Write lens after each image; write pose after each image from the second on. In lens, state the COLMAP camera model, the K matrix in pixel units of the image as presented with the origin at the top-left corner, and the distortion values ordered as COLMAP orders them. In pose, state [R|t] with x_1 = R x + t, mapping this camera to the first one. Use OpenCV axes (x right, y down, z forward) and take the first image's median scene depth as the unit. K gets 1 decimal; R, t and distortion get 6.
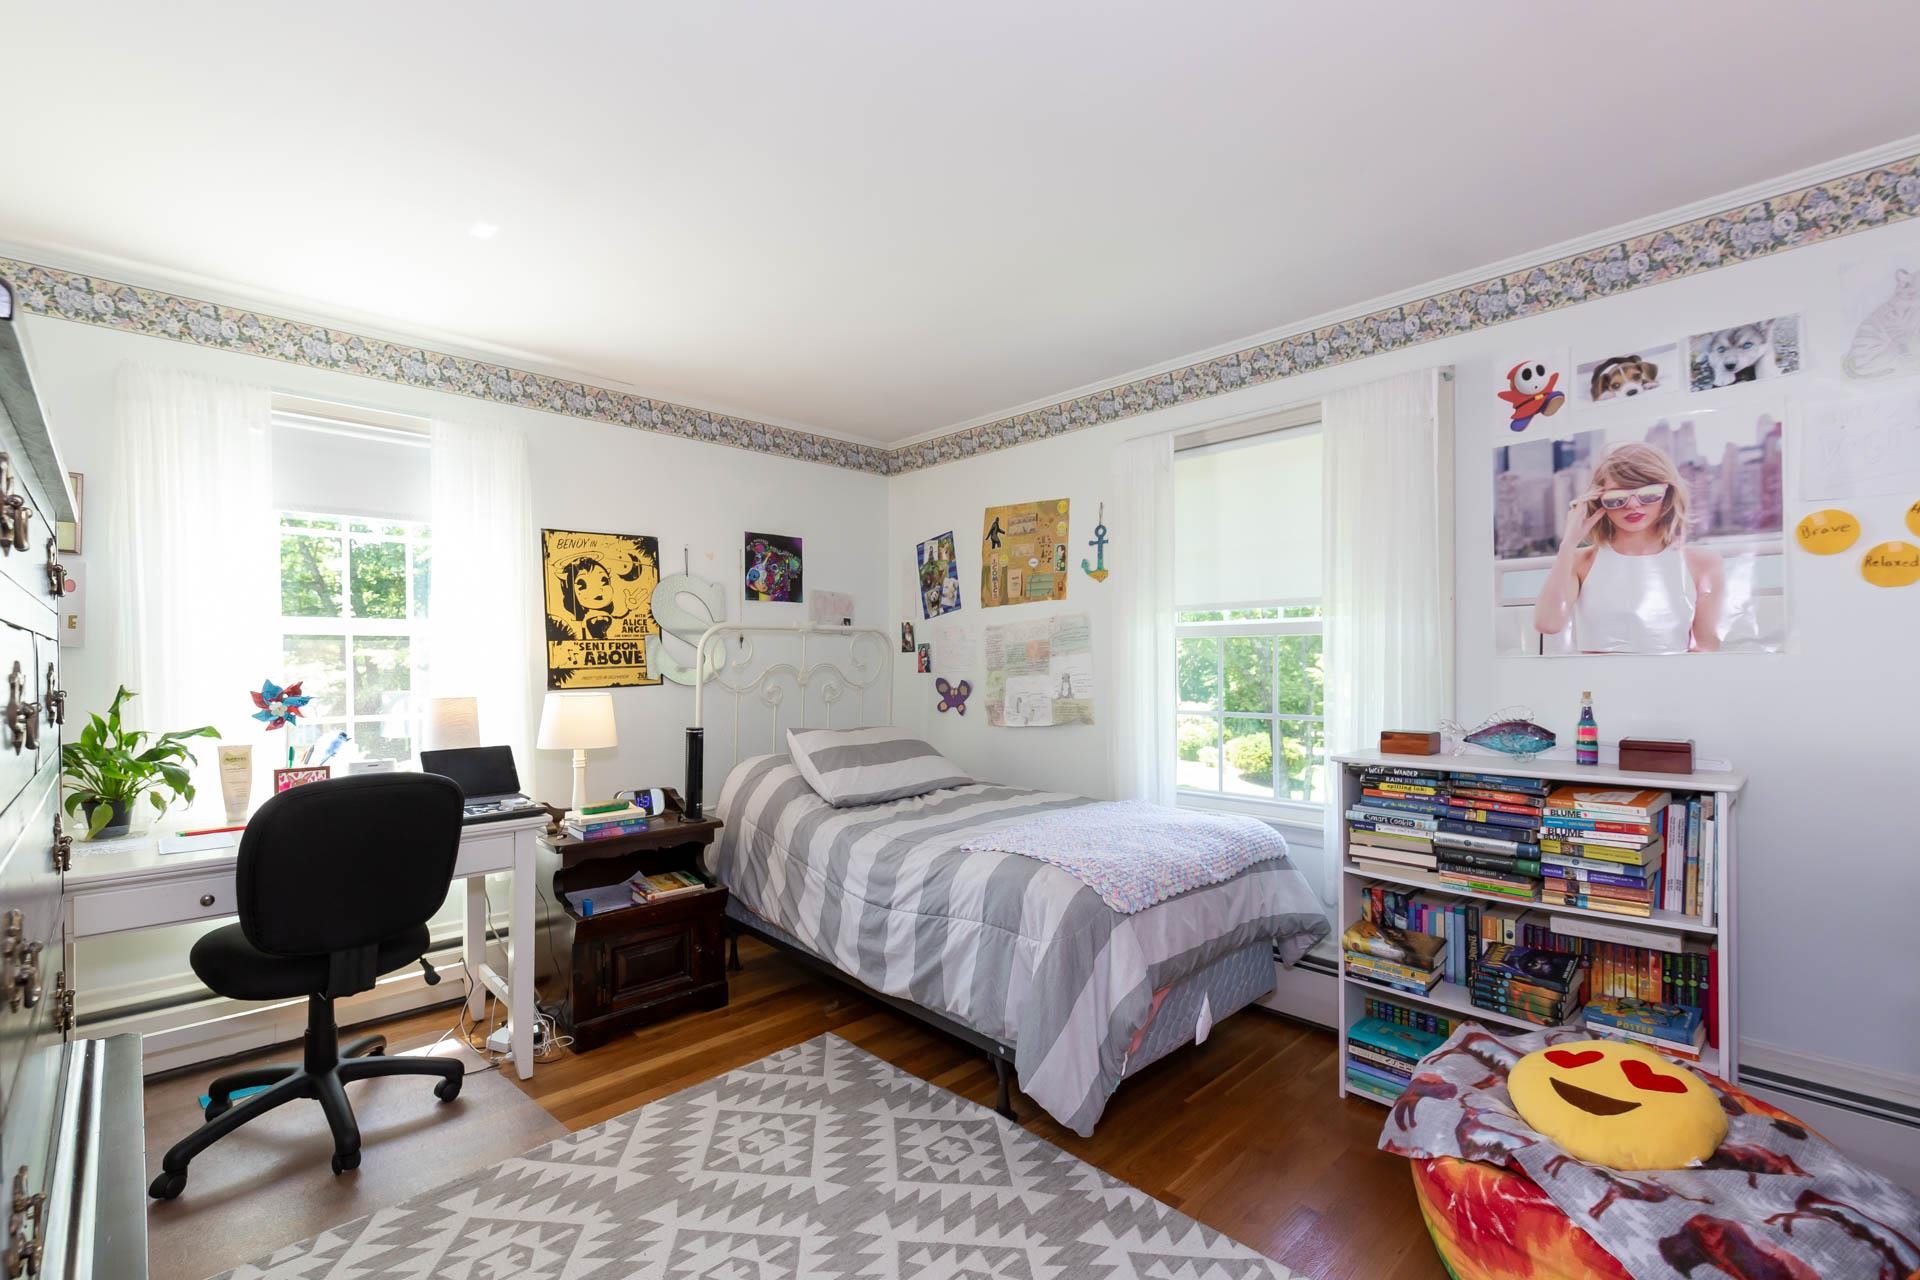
lens RADIAL K [[838.0, 0, 957.1], [0, 838.0, 675.4], [0, 0, 1]] dist [0.001385, 0.000286]
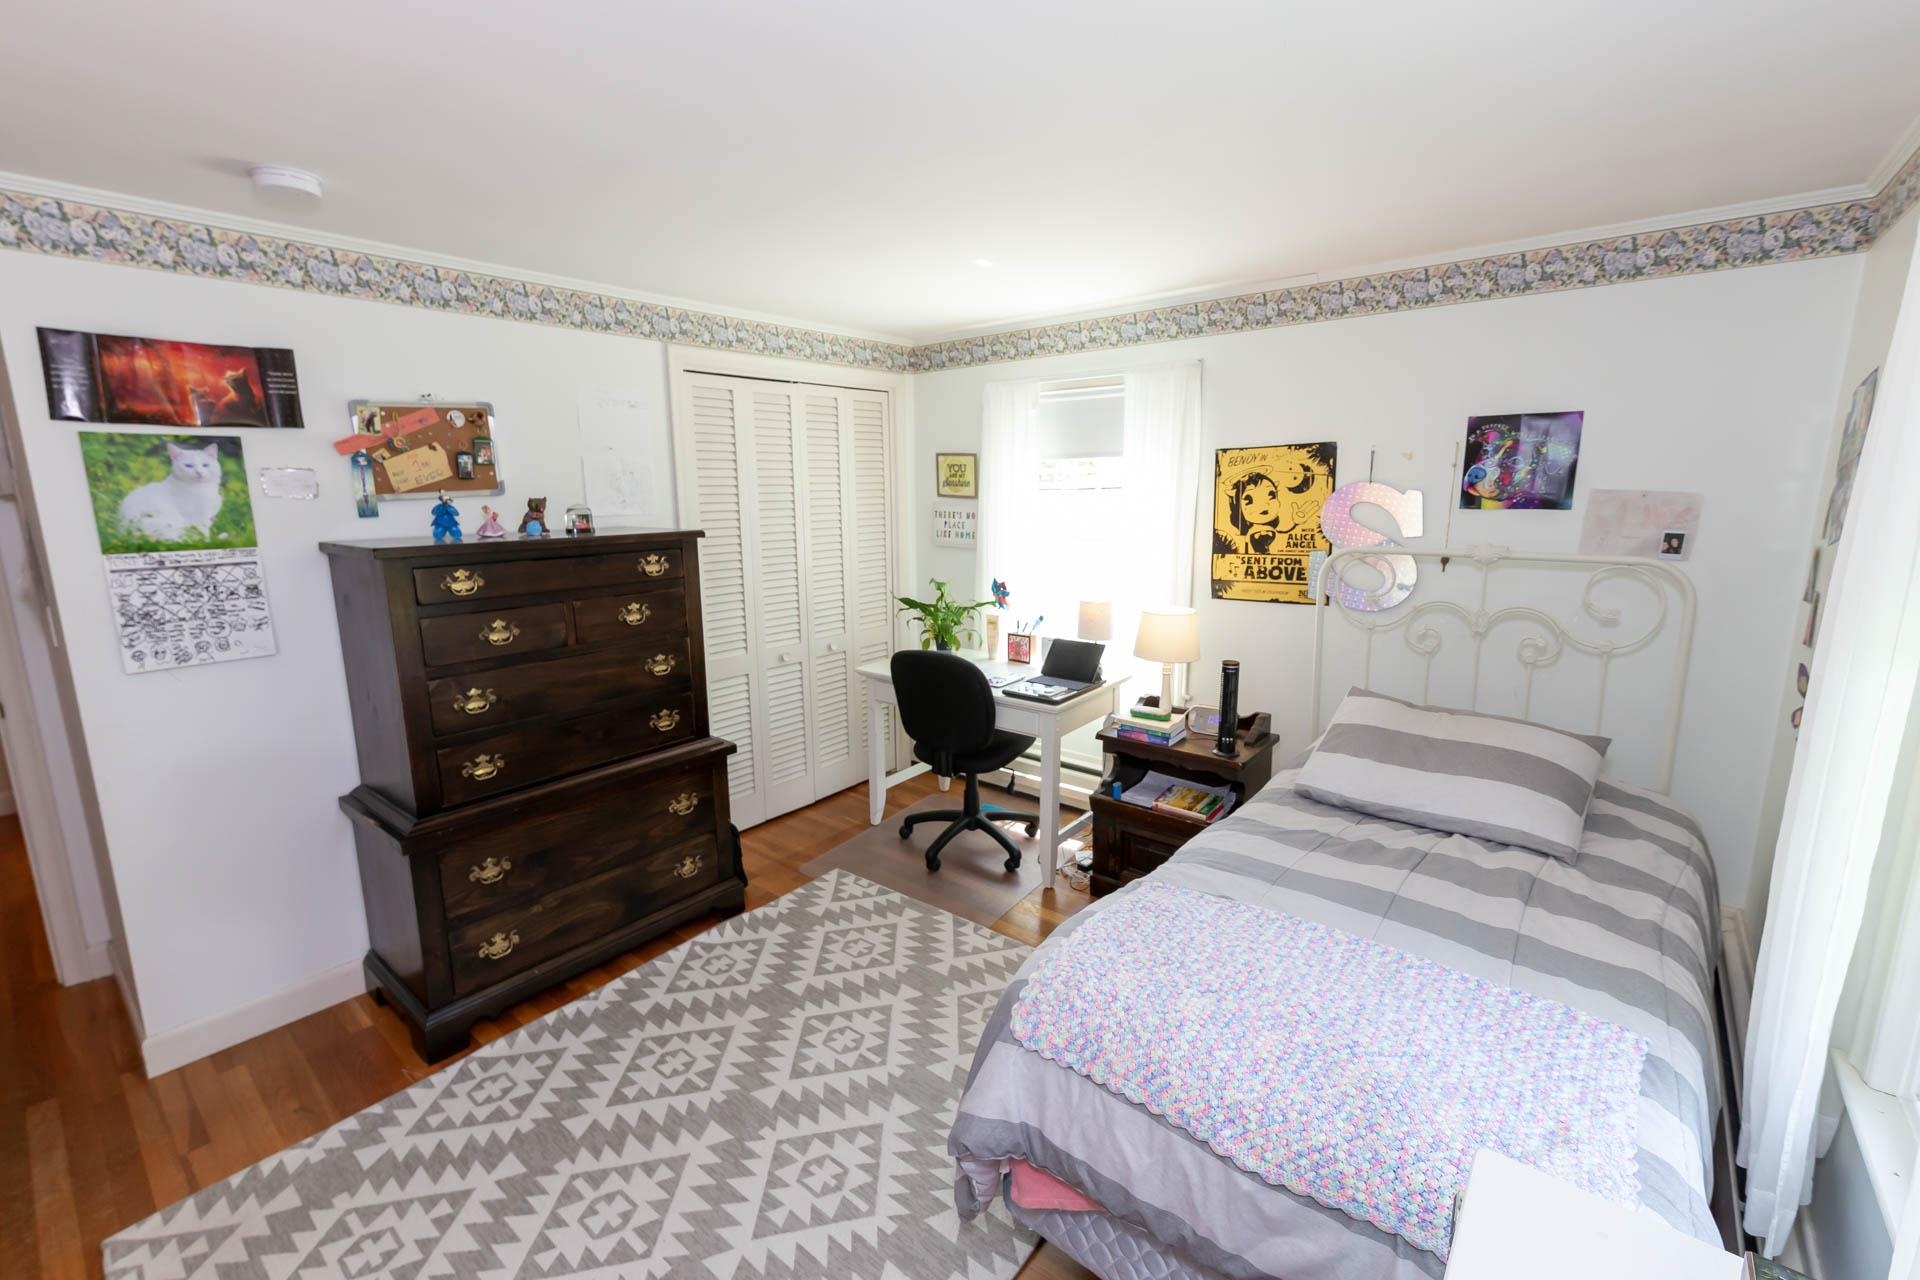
lens RADIAL K [[812.7, 0, 960.0], [0, 812.7, 640.0], [0, 0, 1]] dist [-0.001837, 0.000278]
pose [[0.105009, 0.194965, -0.975173, 0.510216], [-0.010291, 0.980755, 0.194973, -0.128478], [0.994418, -0.010439, 0.104995, 0.534484]]
